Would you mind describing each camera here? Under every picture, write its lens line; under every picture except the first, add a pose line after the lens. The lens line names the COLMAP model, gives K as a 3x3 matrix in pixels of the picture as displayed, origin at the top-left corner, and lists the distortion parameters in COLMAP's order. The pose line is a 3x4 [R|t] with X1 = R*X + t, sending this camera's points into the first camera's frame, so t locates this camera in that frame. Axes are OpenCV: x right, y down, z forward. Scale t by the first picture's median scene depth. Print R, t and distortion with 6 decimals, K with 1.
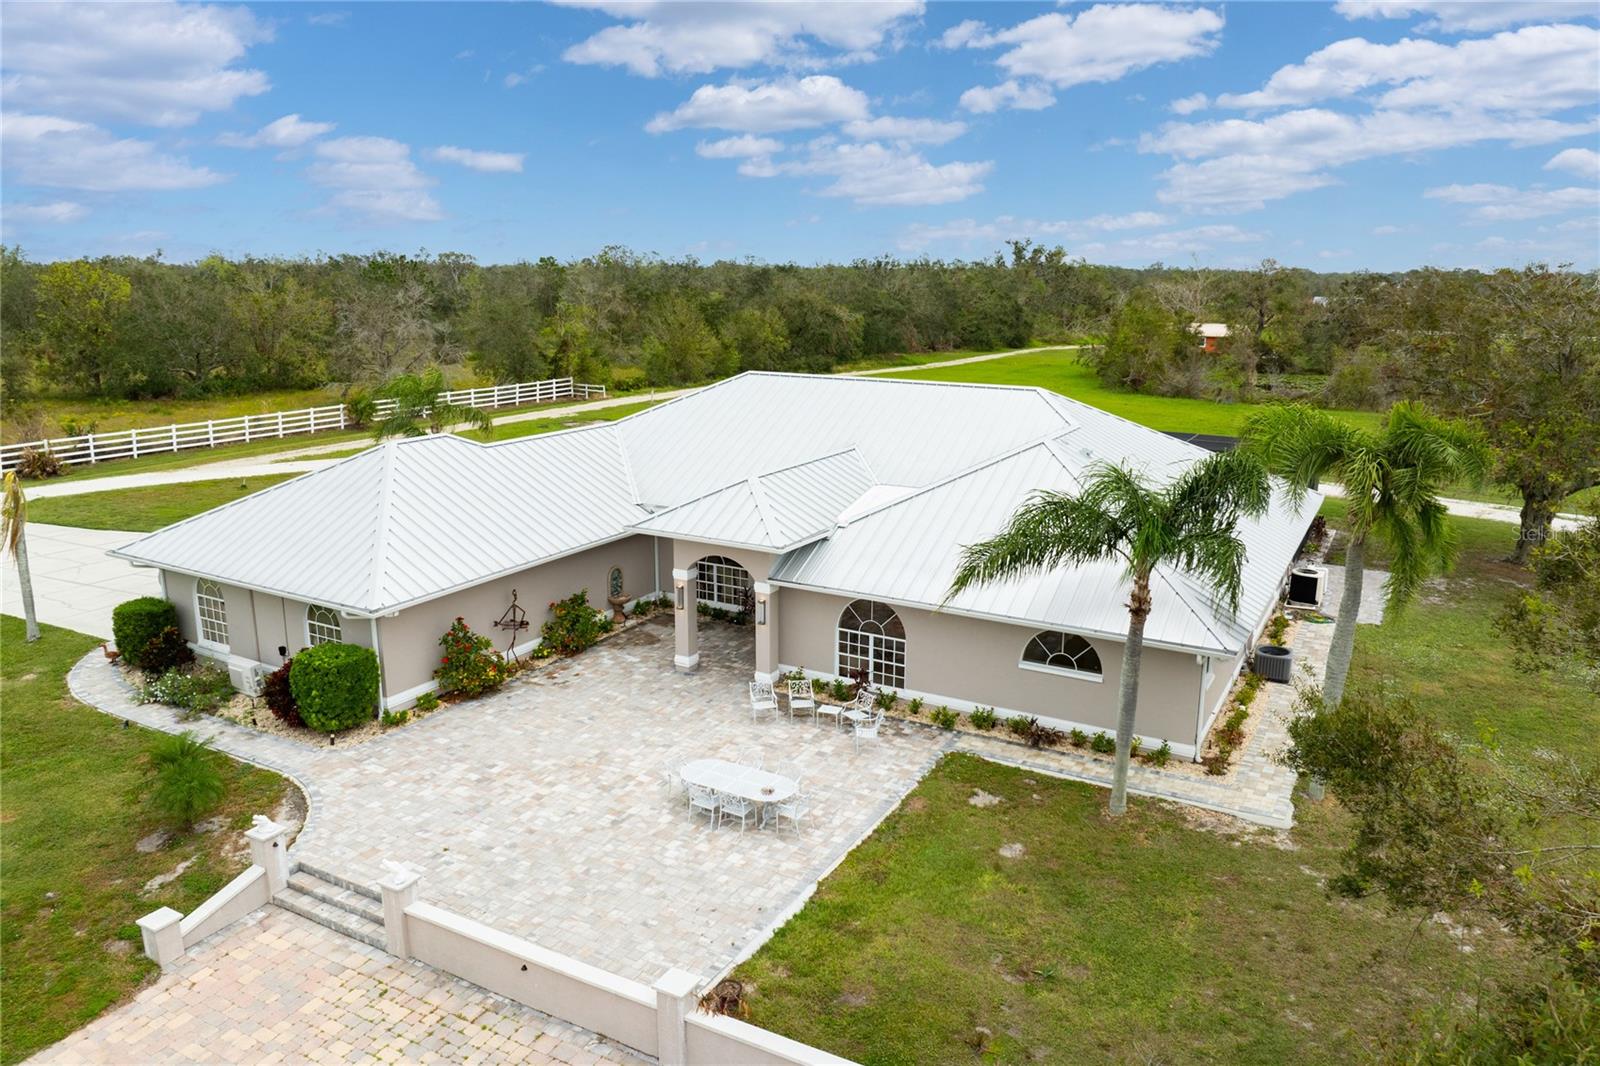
lens RADIAL K [[1122.8, 0, 808.3], [0, 1122.8, 524.0], [0, 0, 1]] dist [-0.023564, -0.030112]
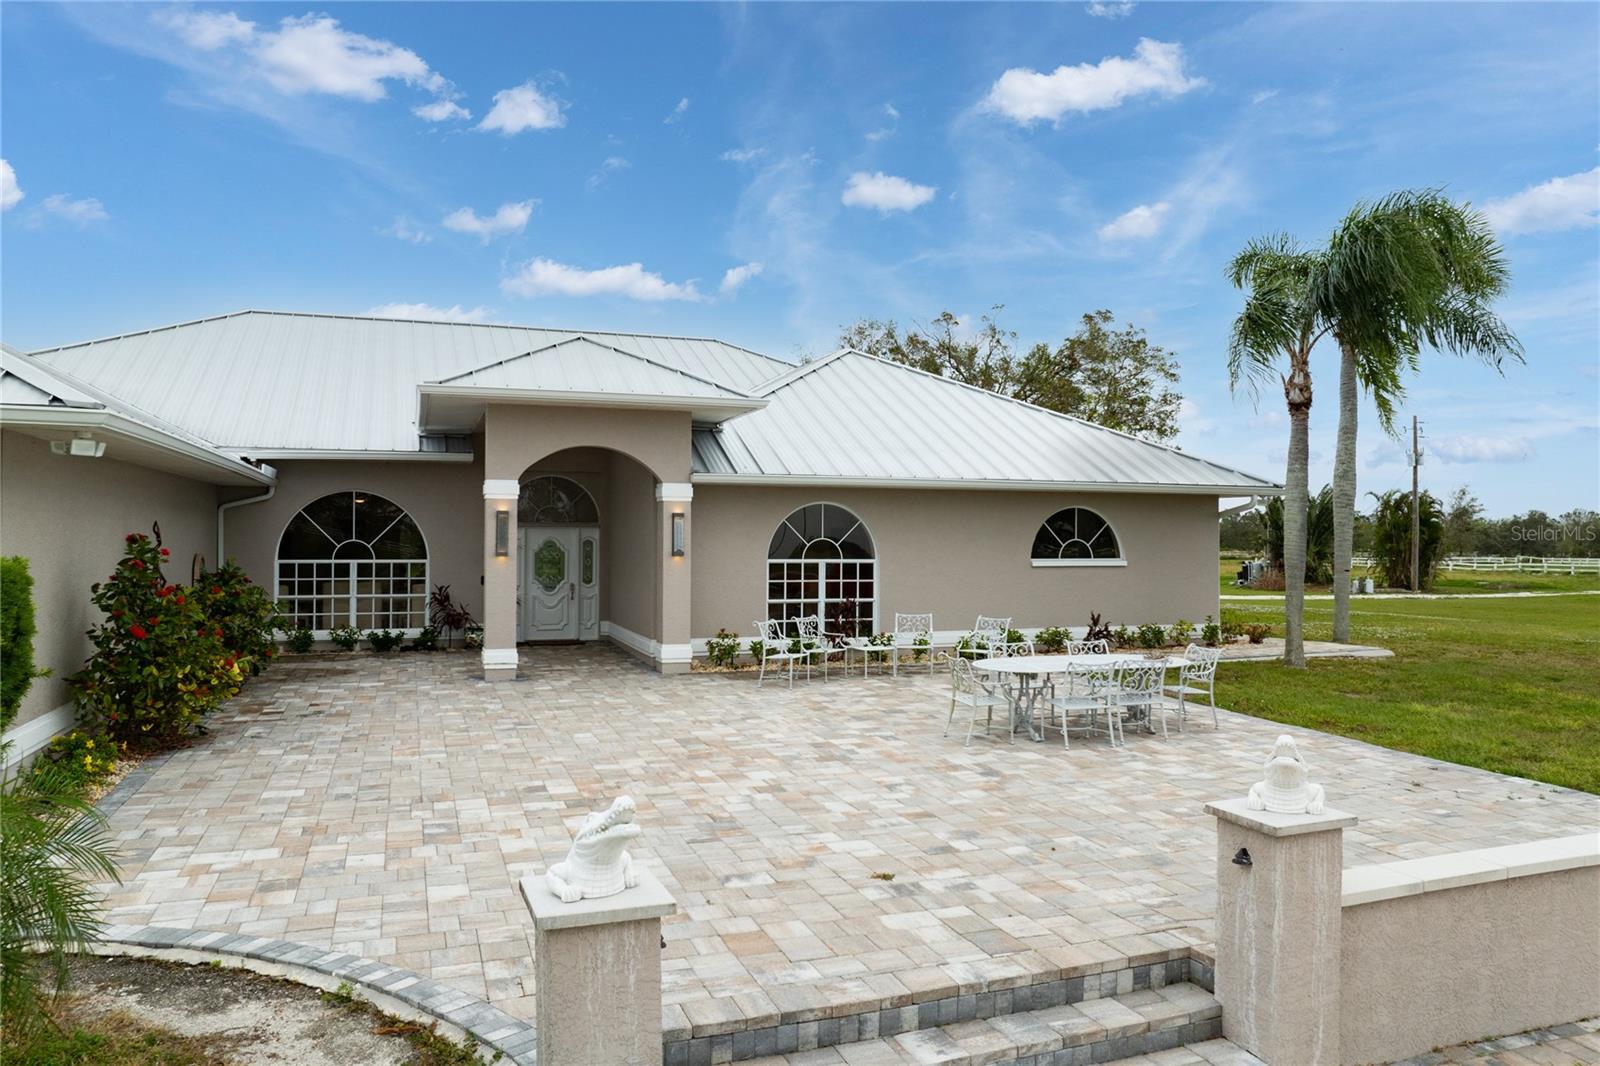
lens RADIAL K [[1122.8, 0, 808.3], [0, 1122.8, 524.0], [0, 0, 1]] dist [-0.023564, -0.030112]
pose [[0.656678, 0.004480, 0.754158, -0.468114], [0.166526, 0.974439, -0.150789, 0.184299], [-0.735557, 0.224607, 0.639147, 0.608914]]
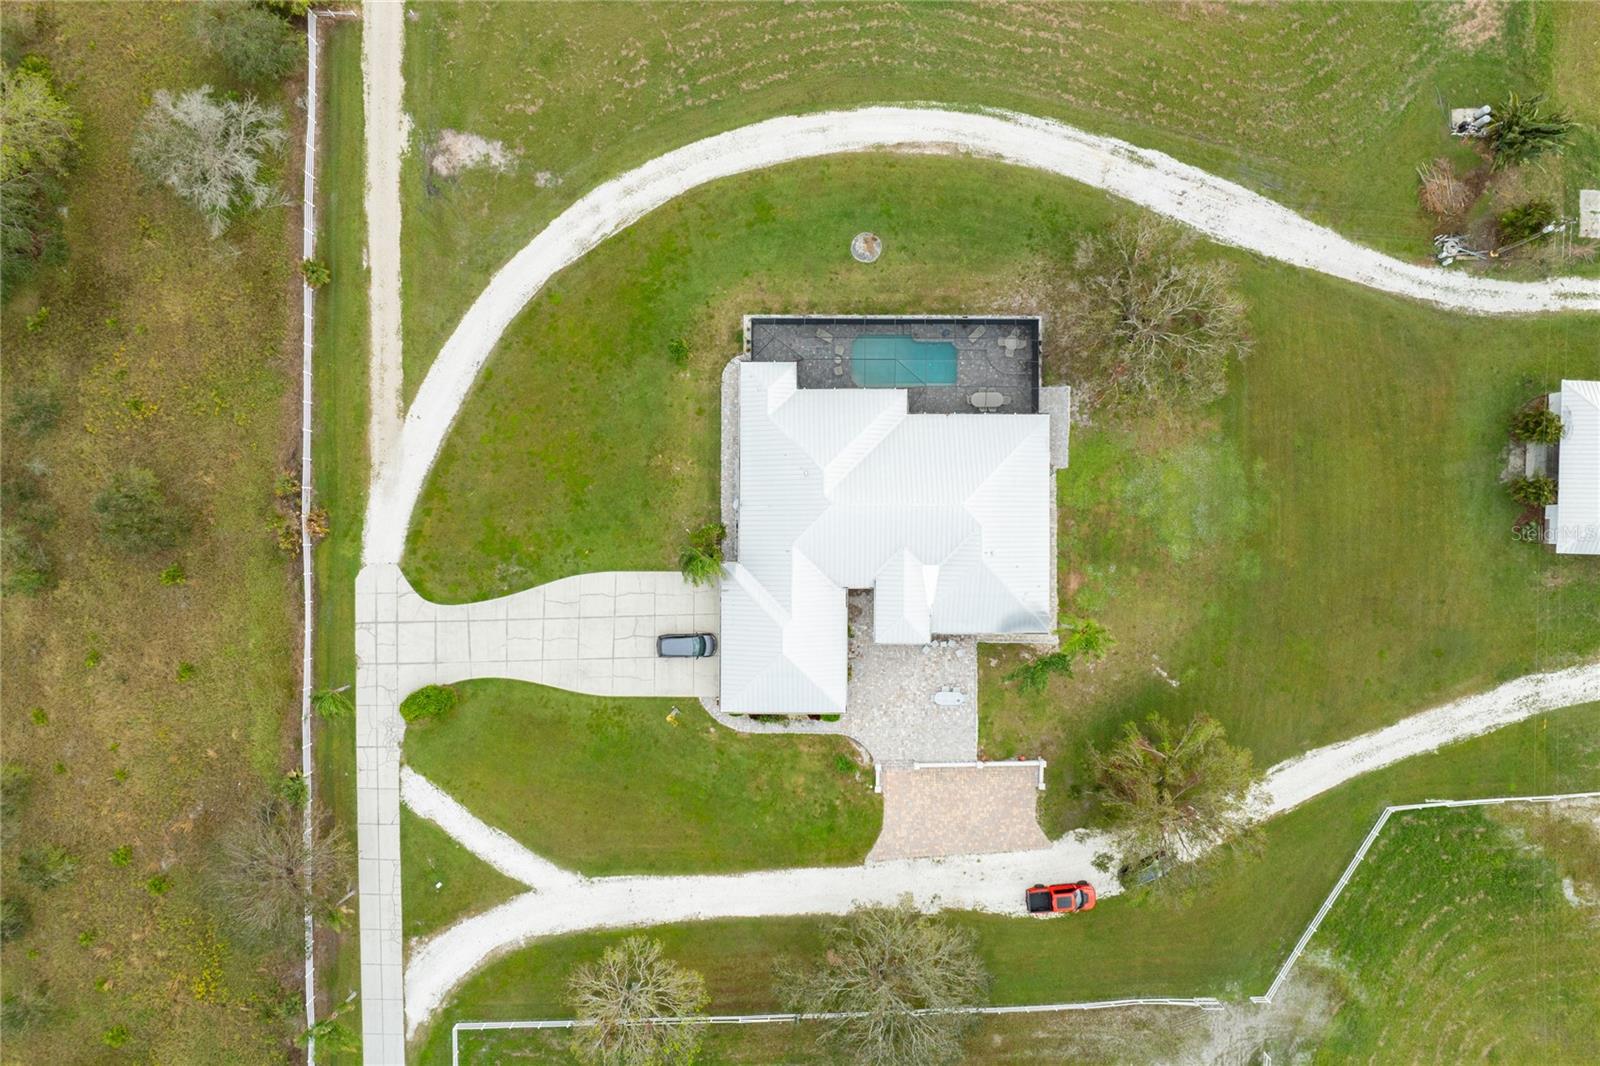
lens RADIAL K [[1122.8, 0, 808.3], [0, 1122.8, 524.0], [0, 0, 1]] dist [-0.023564, -0.030112]
pose [[0.873832, -0.486145, -0.008955, -0.144561], [0.122789, 0.202814, 0.971488, -3.558927], [-0.470468, -0.850017, 0.236918, 0.661566]]
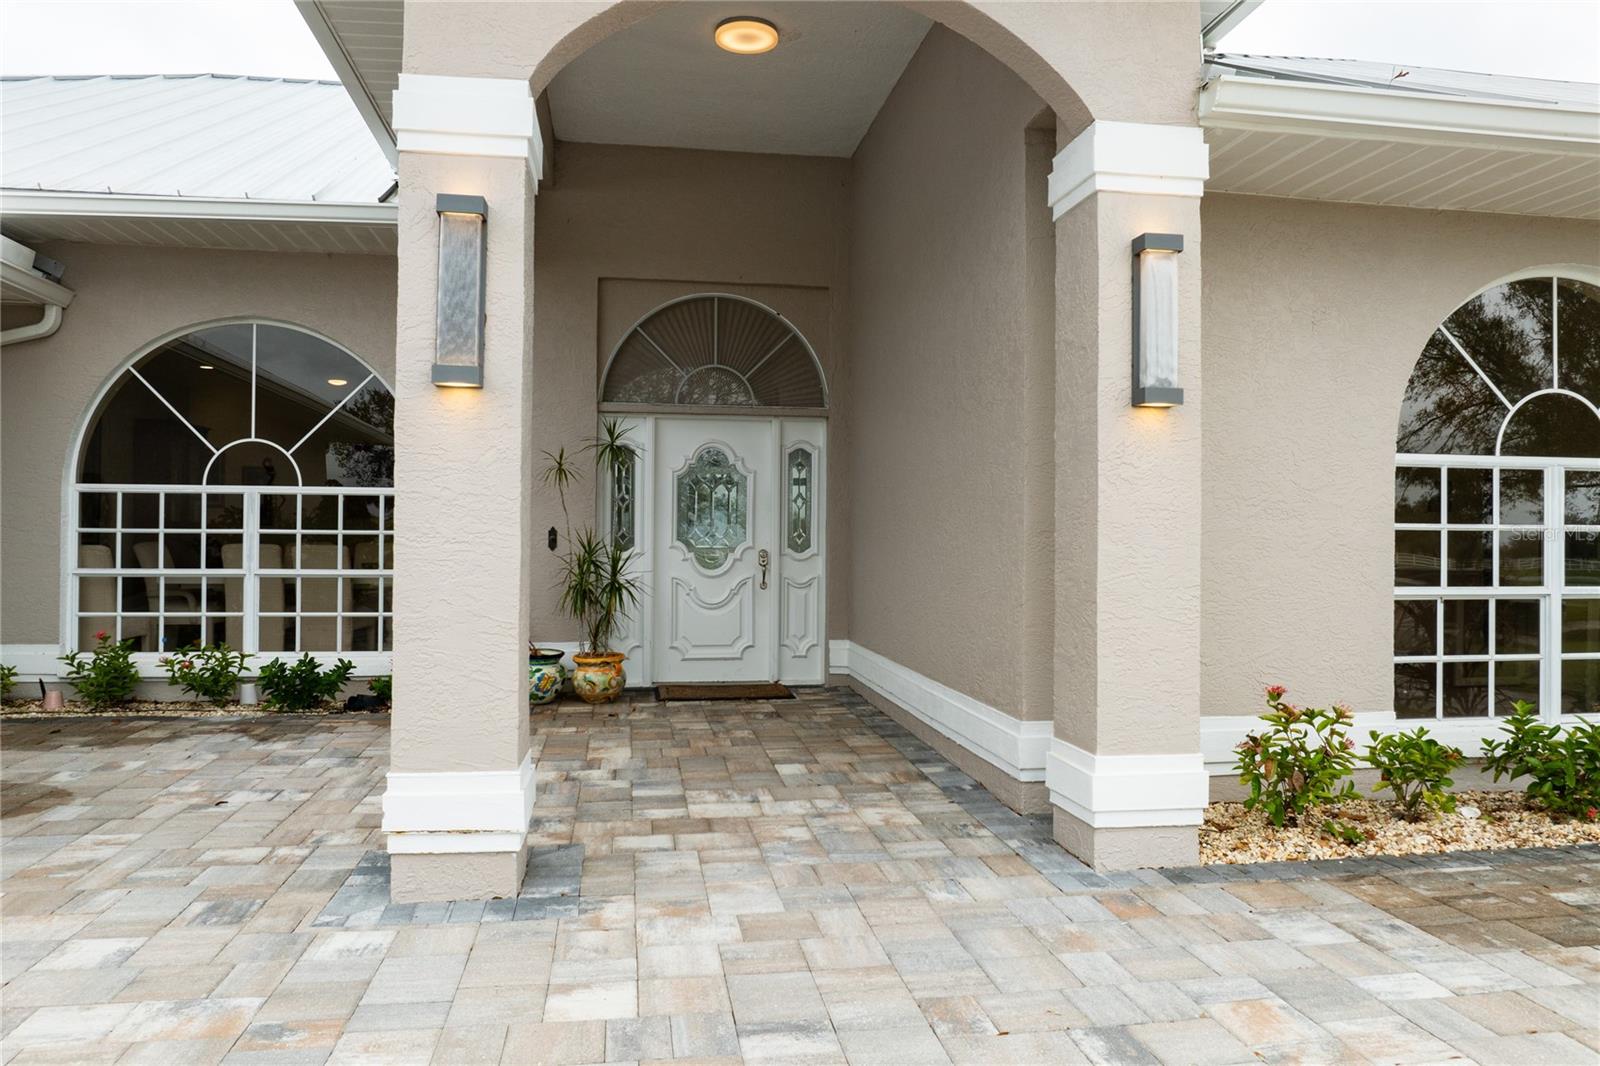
lens RADIAL K [[1122.8, 0, 808.3], [0, 1122.8, 524.0], [0, 0, 1]] dist [-0.023564, -0.030112]
pose [[0.781622, 0.007306, 0.623710, -0.180940], [0.135728, 0.973979, -0.181501, 0.133452], [-0.608807, 0.226519, 0.760291, 0.979633]]
